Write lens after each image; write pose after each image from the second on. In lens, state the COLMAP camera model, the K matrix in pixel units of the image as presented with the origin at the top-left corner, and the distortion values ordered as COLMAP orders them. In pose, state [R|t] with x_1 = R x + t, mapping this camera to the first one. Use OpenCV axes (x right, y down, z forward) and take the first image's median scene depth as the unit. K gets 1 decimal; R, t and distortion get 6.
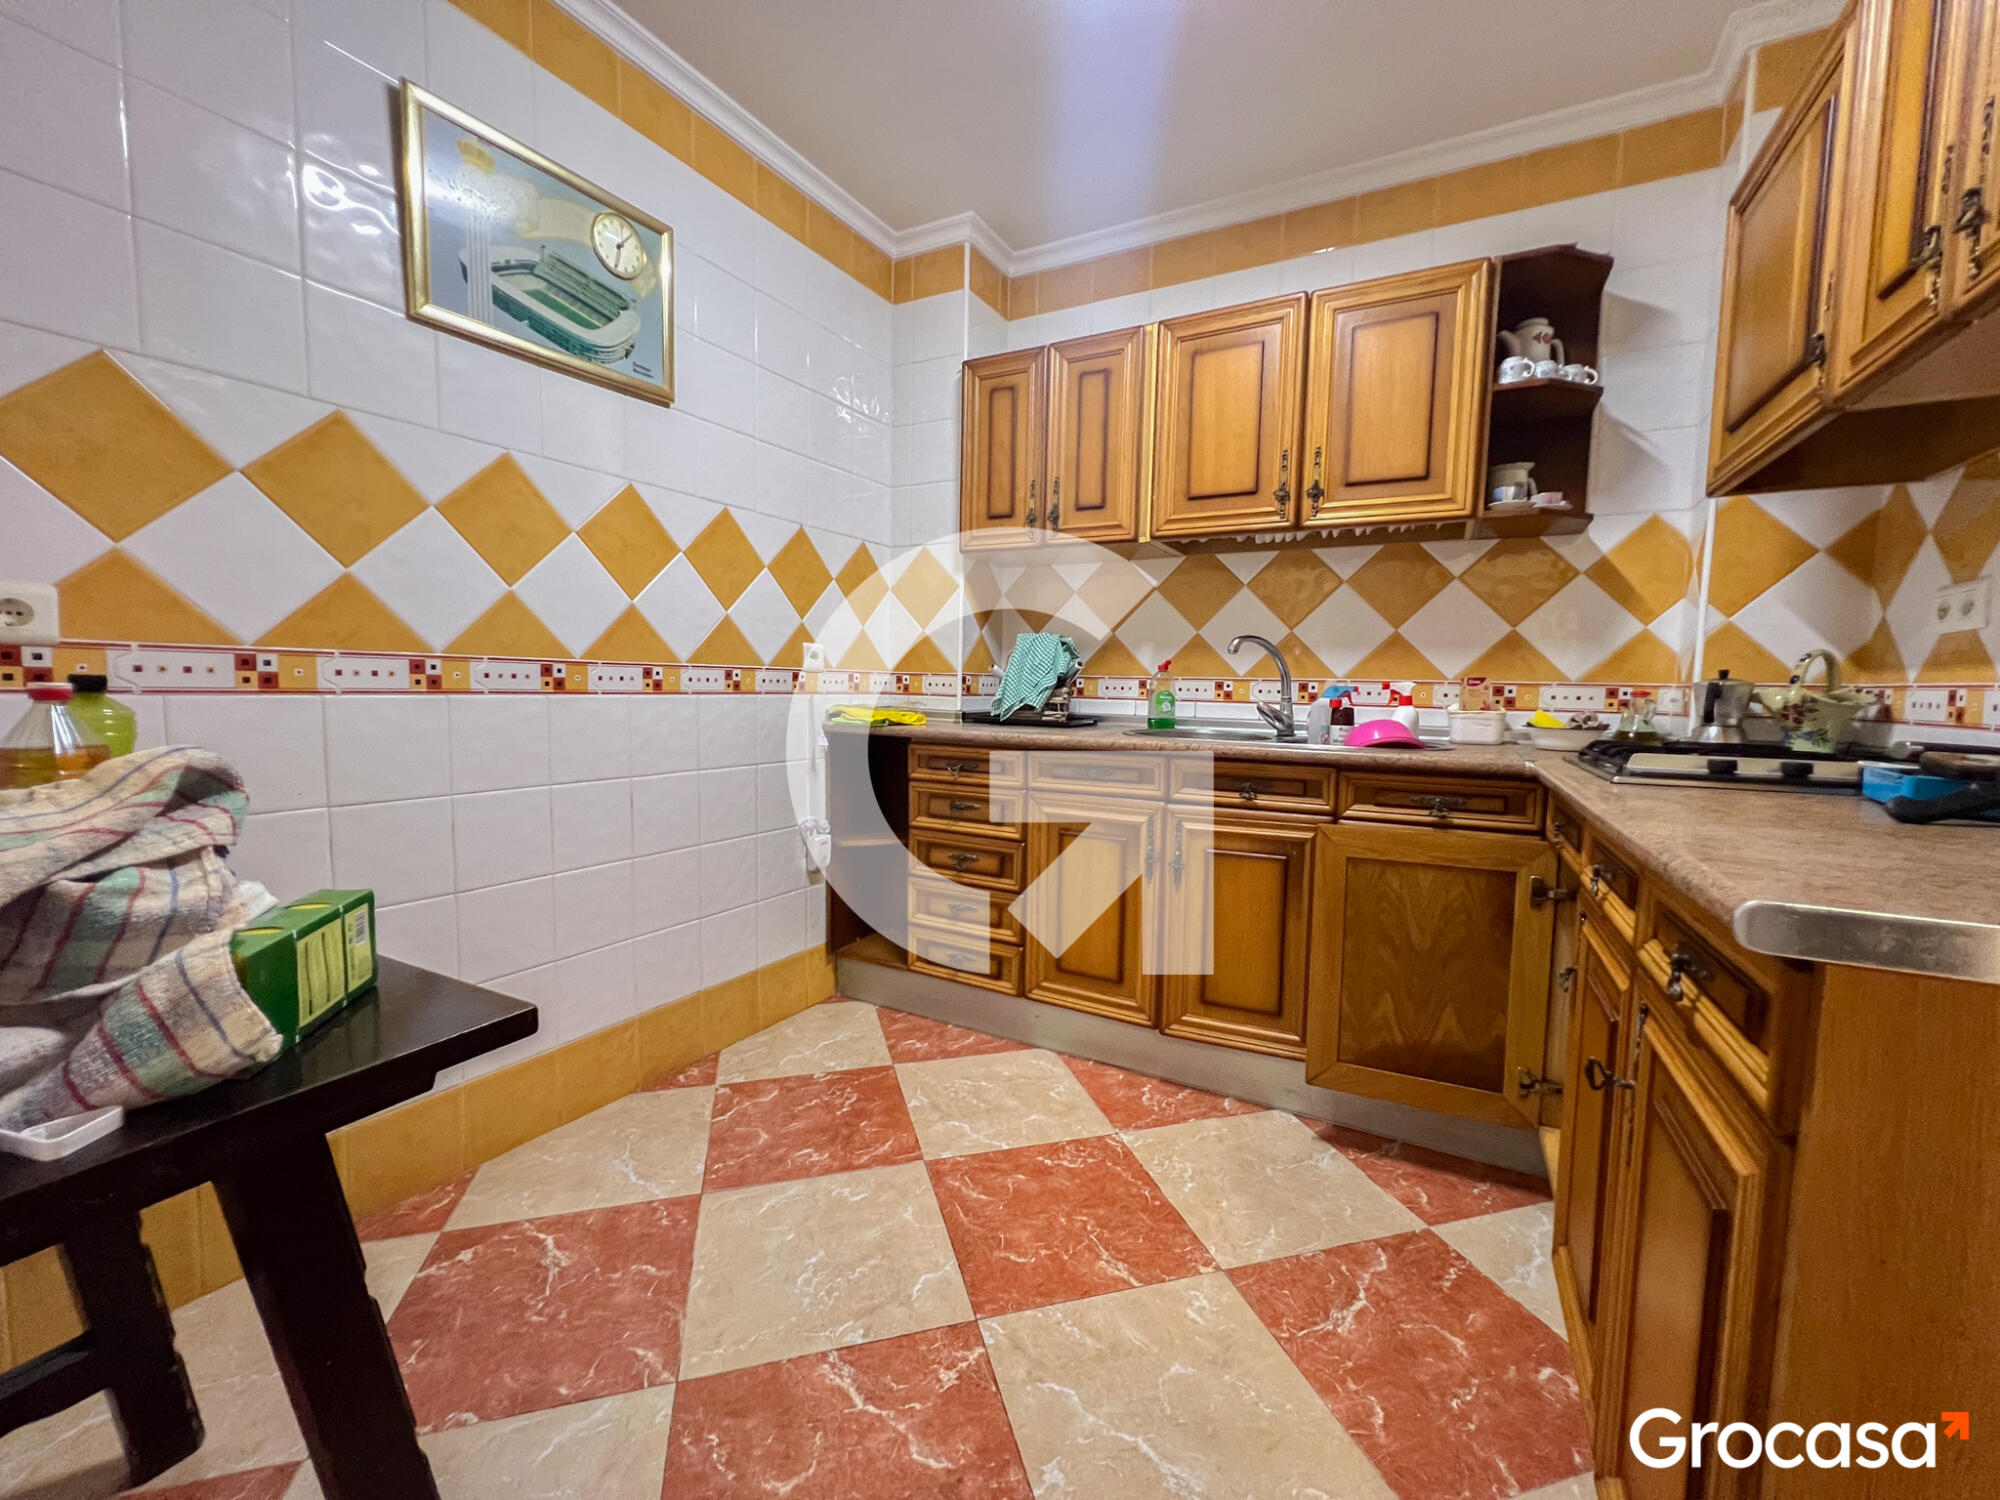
lens RADIAL K [[804.3, 0, 1000.0], [0, 804.3, 750.0], [0, 0, 1]] dist [-0.002179, -0.000136]
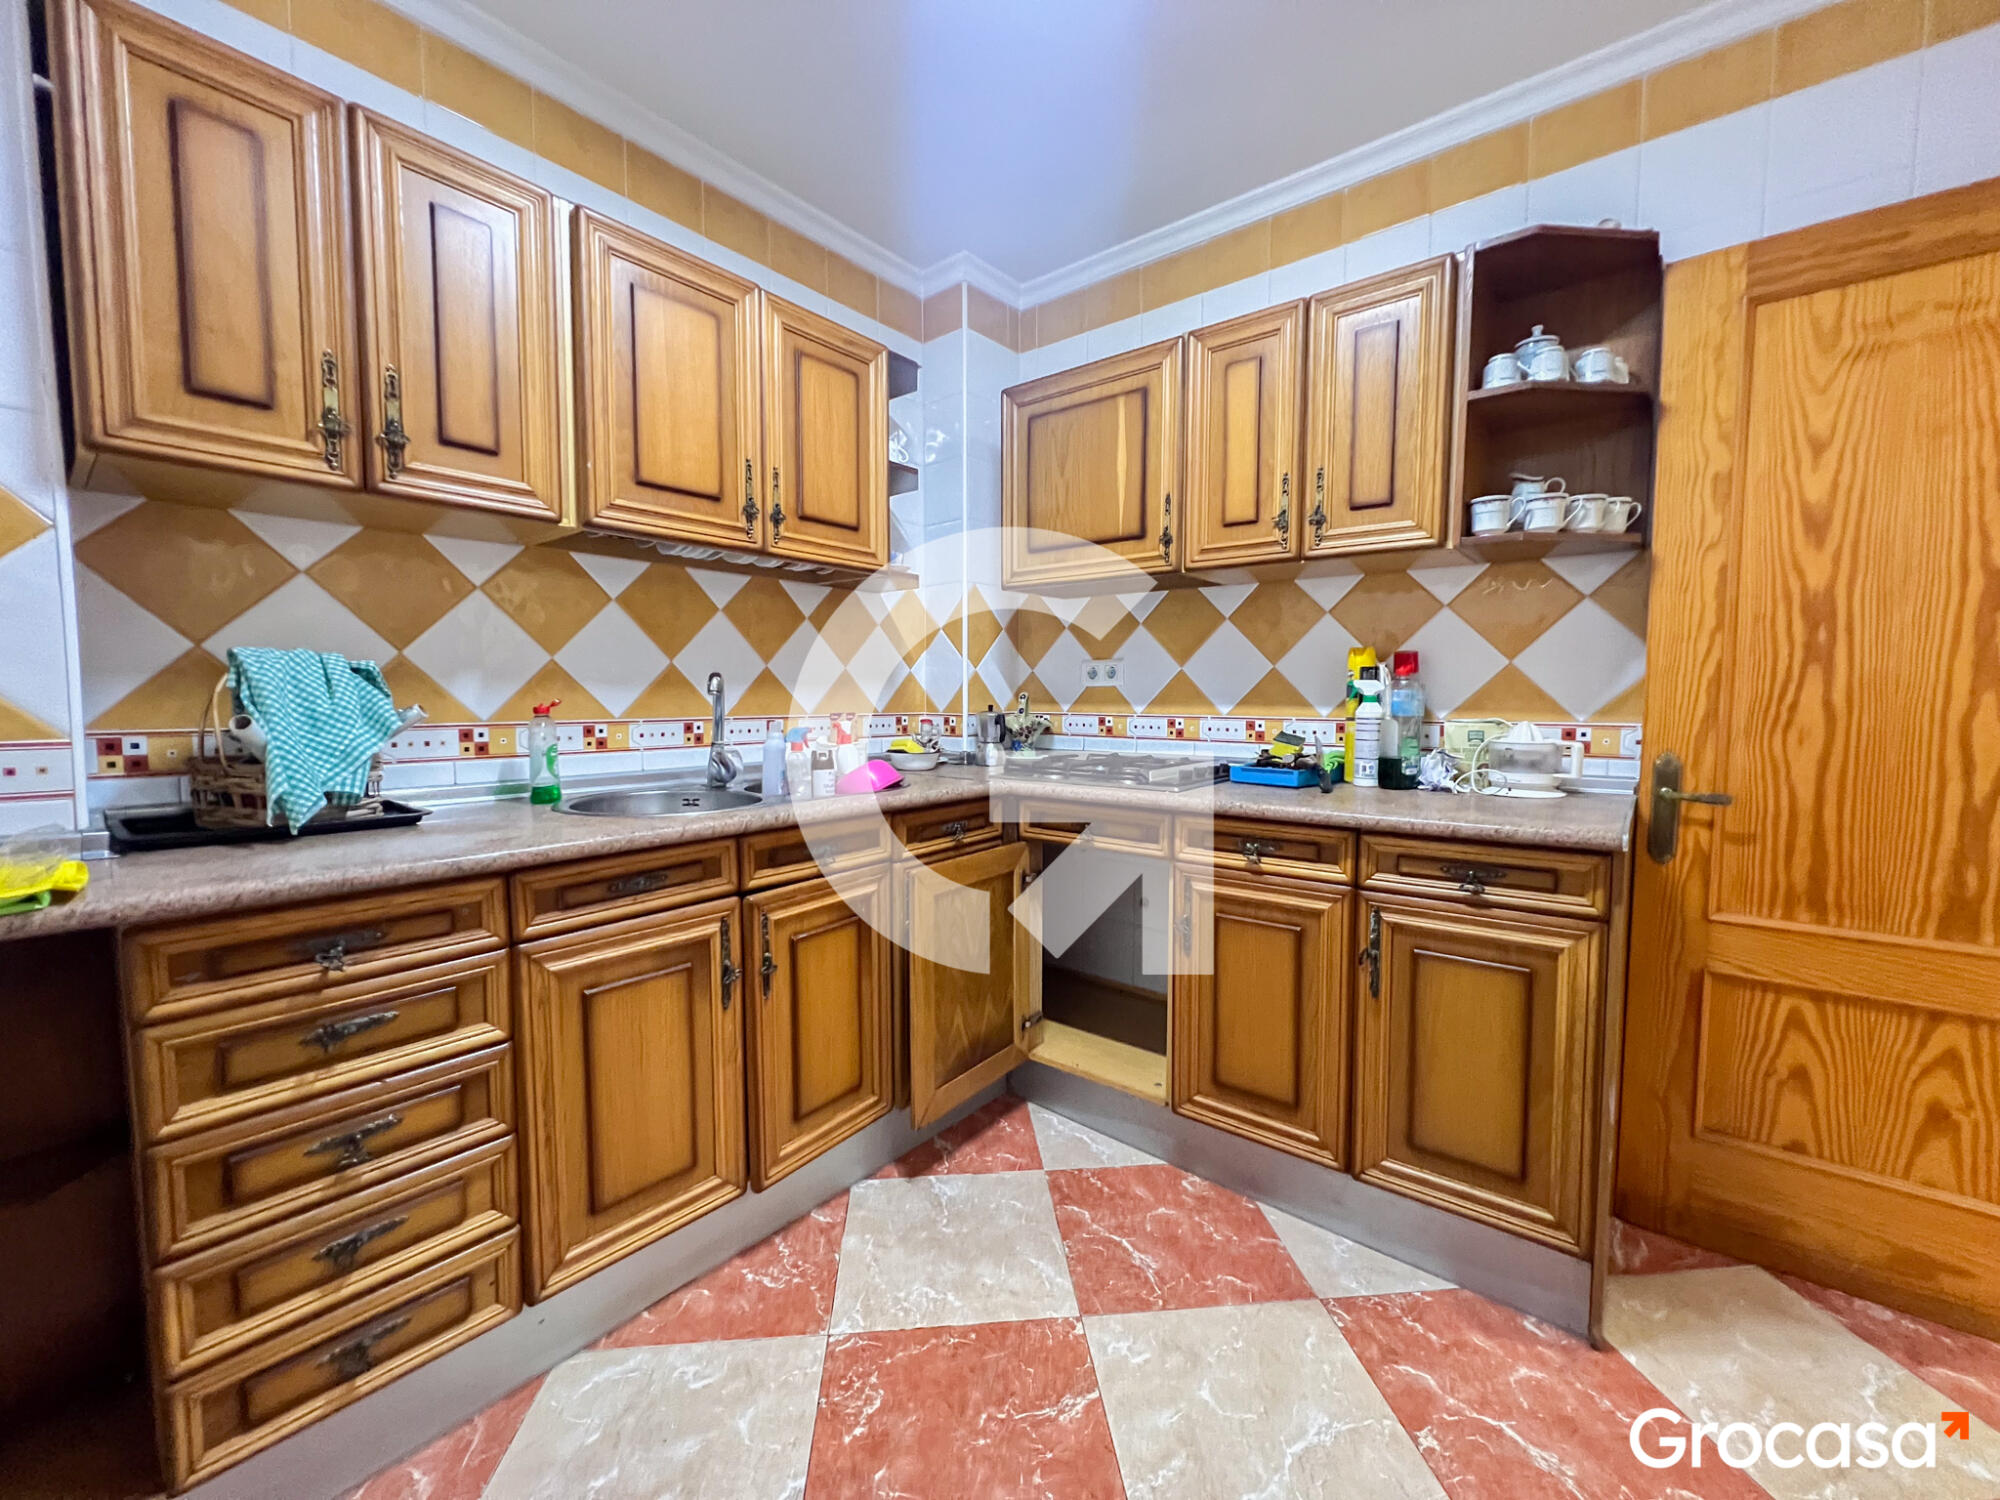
lens RADIAL K [[804.3, 0, 1000.0], [0, 804.3, 750.0], [0, 0, 1]] dist [-0.002179, -0.000136]
pose [[0.182644, -0.088536, 0.979185, -0.498347], [0.080873, 0.993915, 0.074783, -0.112878], [-0.979847, 0.065531, 0.188693, 0.631615]]
